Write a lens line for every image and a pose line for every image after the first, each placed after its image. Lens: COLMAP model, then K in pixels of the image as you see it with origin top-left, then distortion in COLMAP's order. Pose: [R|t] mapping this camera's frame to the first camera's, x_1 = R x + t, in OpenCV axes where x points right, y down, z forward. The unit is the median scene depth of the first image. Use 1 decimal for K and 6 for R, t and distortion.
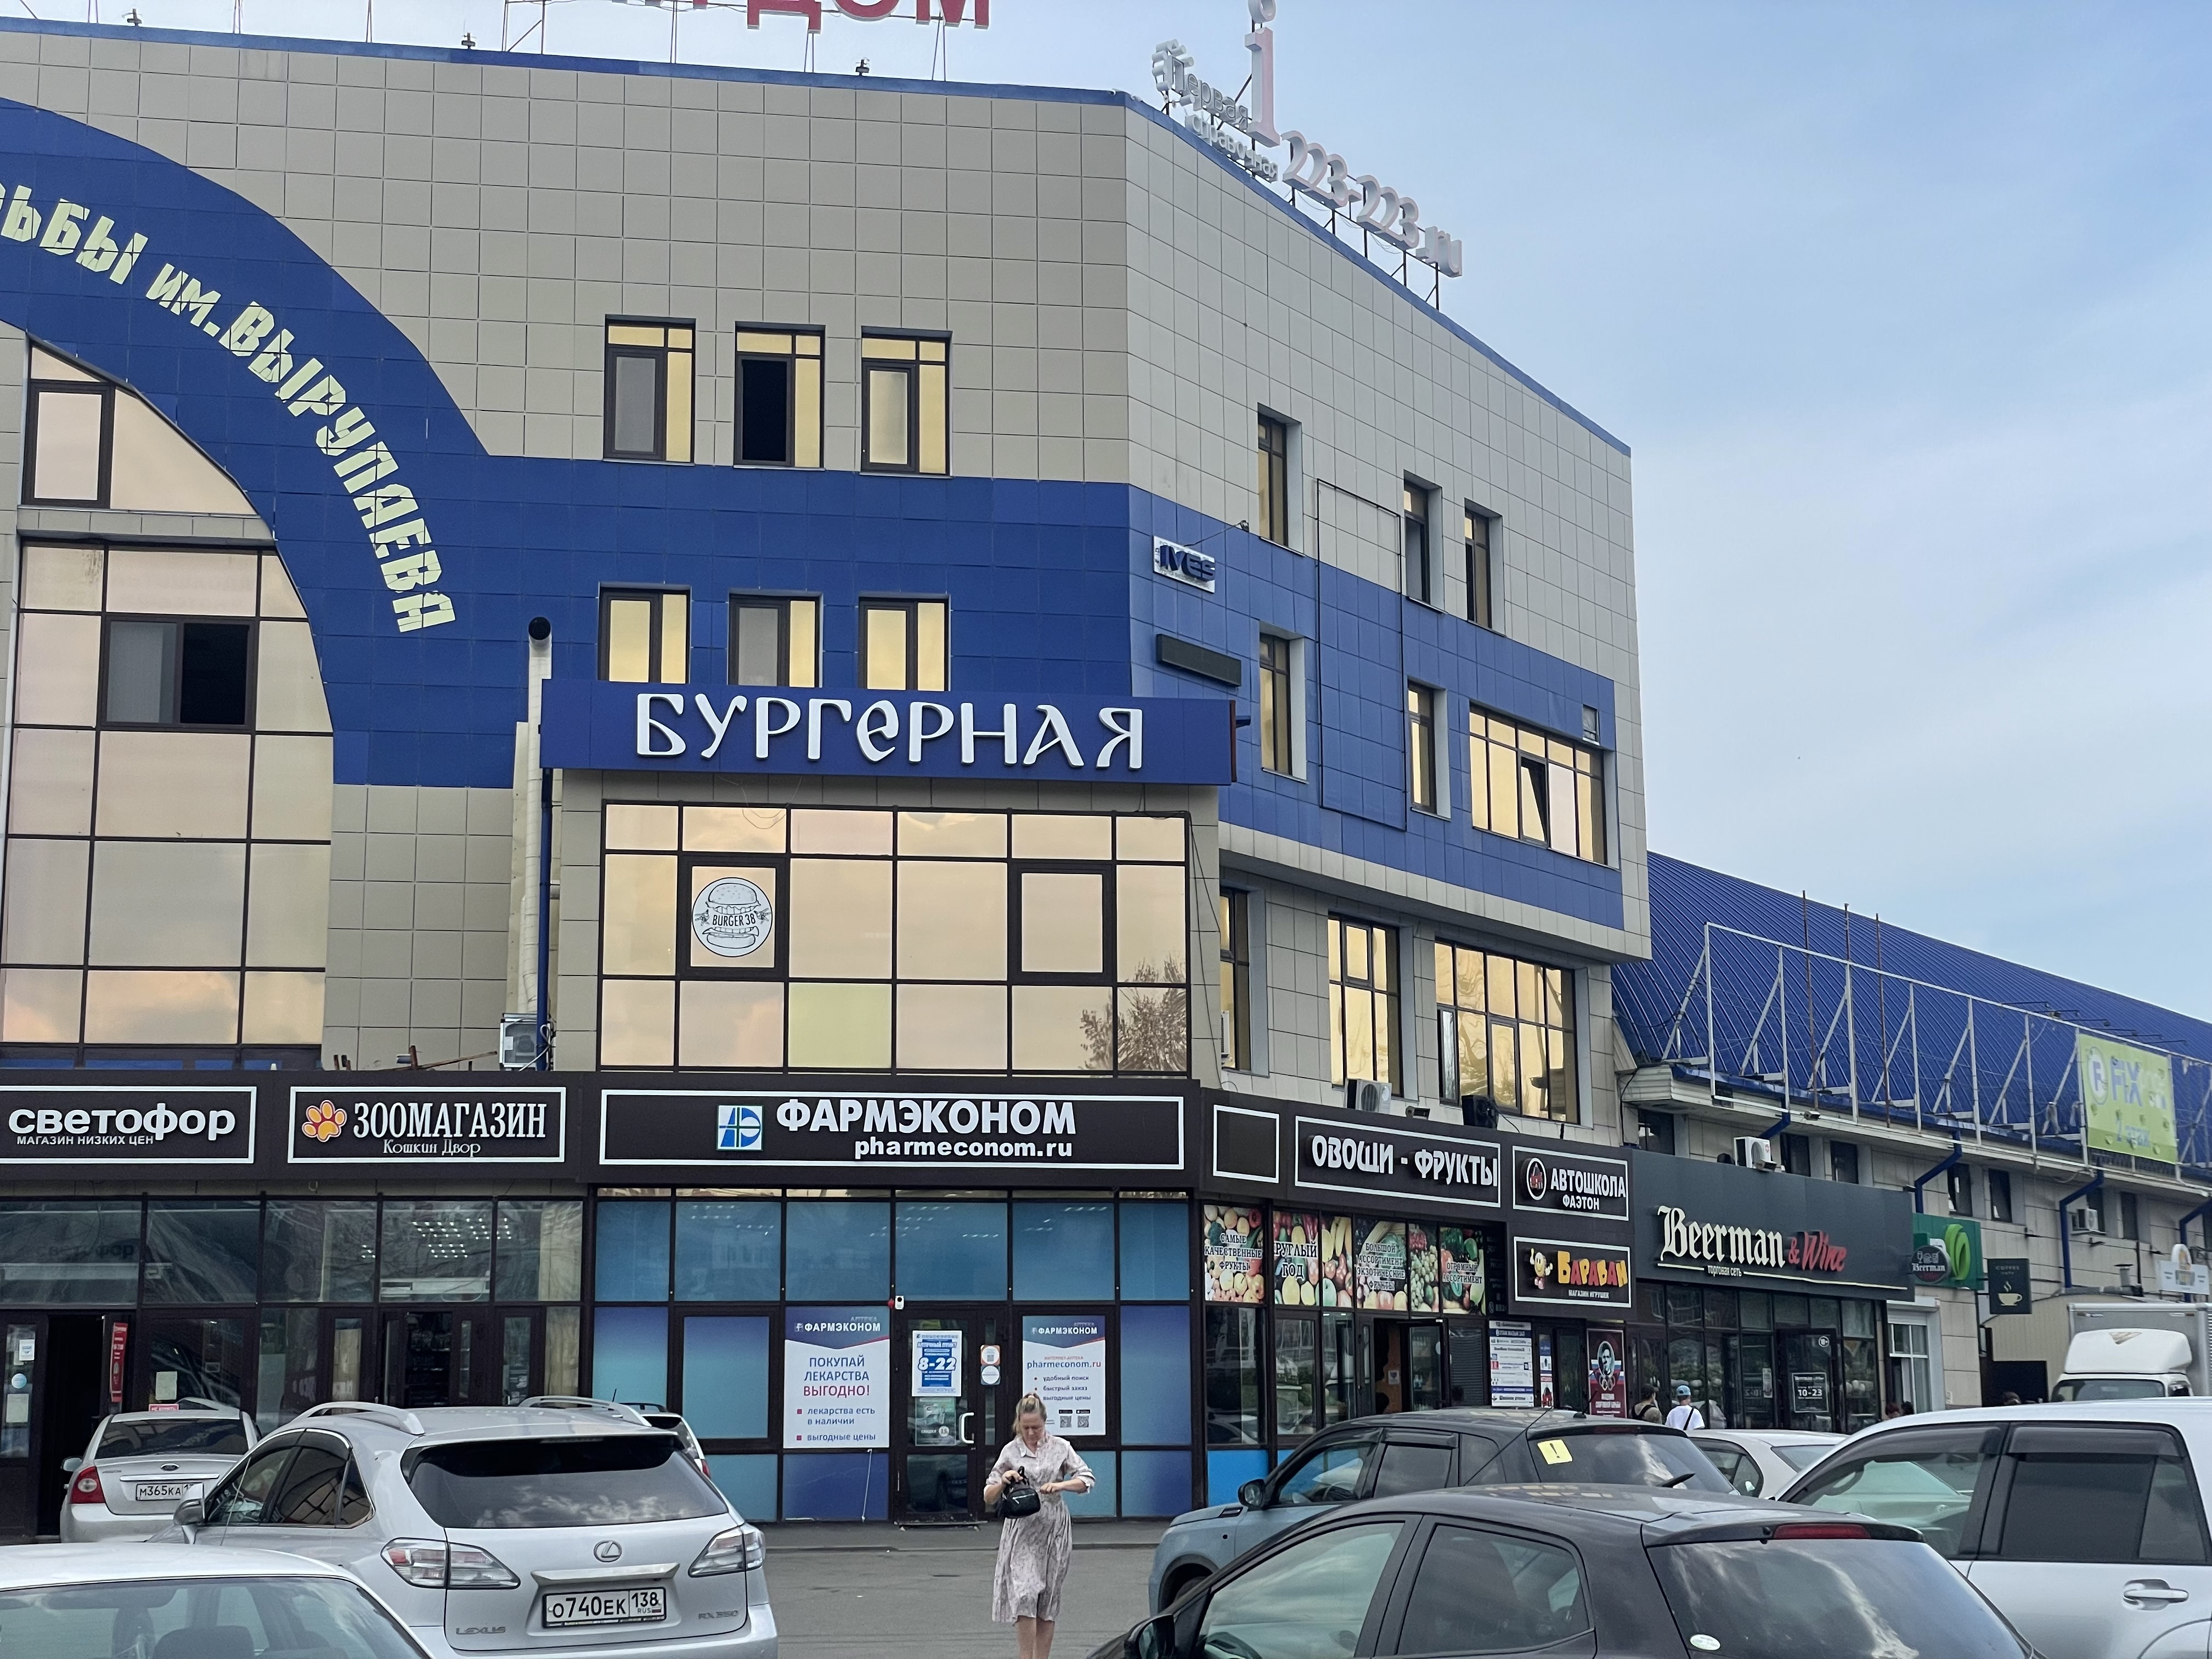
lens RADIAL K [[3326.0, 0, 1097.7], [0, 3326.0, 802.4], [0, 0, 1]] dist [0.148626, -0.302815]
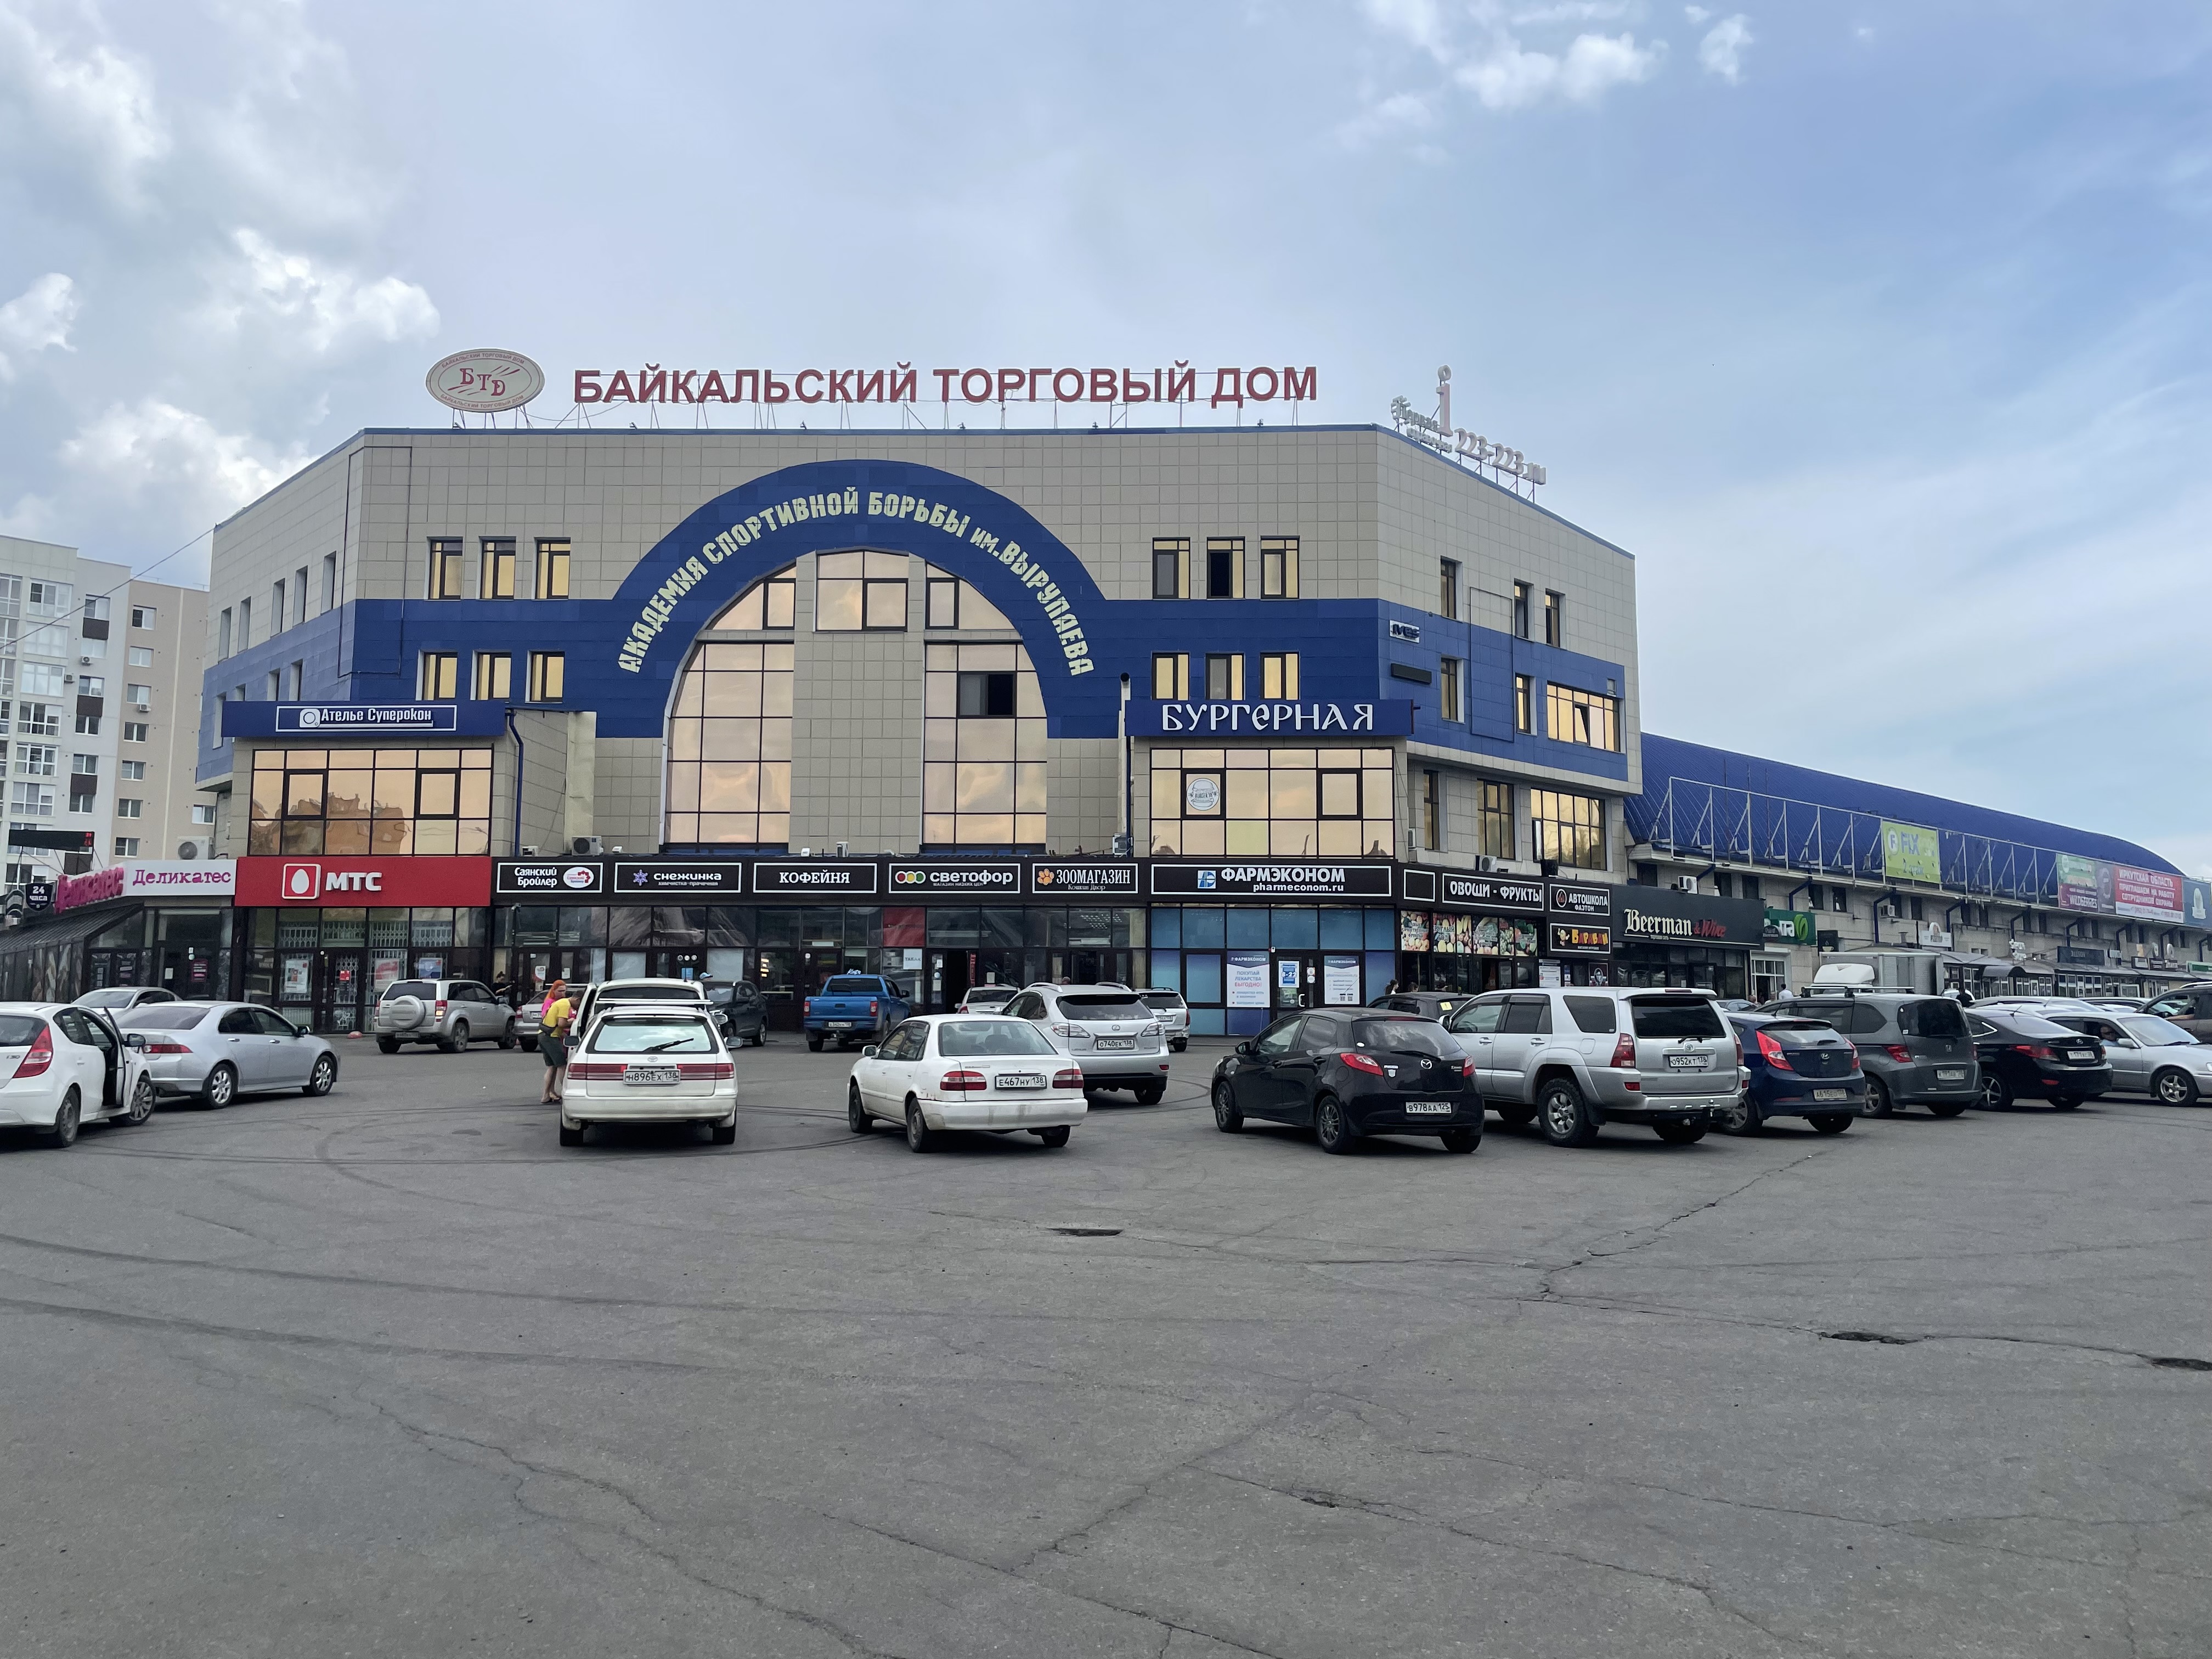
lens RADIAL K [[1667.9, 0, 1074.7], [0, 1667.9, 802.1], [0, 0, 1]] dist [0.109188, -0.186239]
pose [[0.976559, -0.011503, -0.214942, 0.054630], [0.025420, 0.997746, 0.062096, -0.033694], [0.213744, -0.066104, 0.974651, -0.195355]]
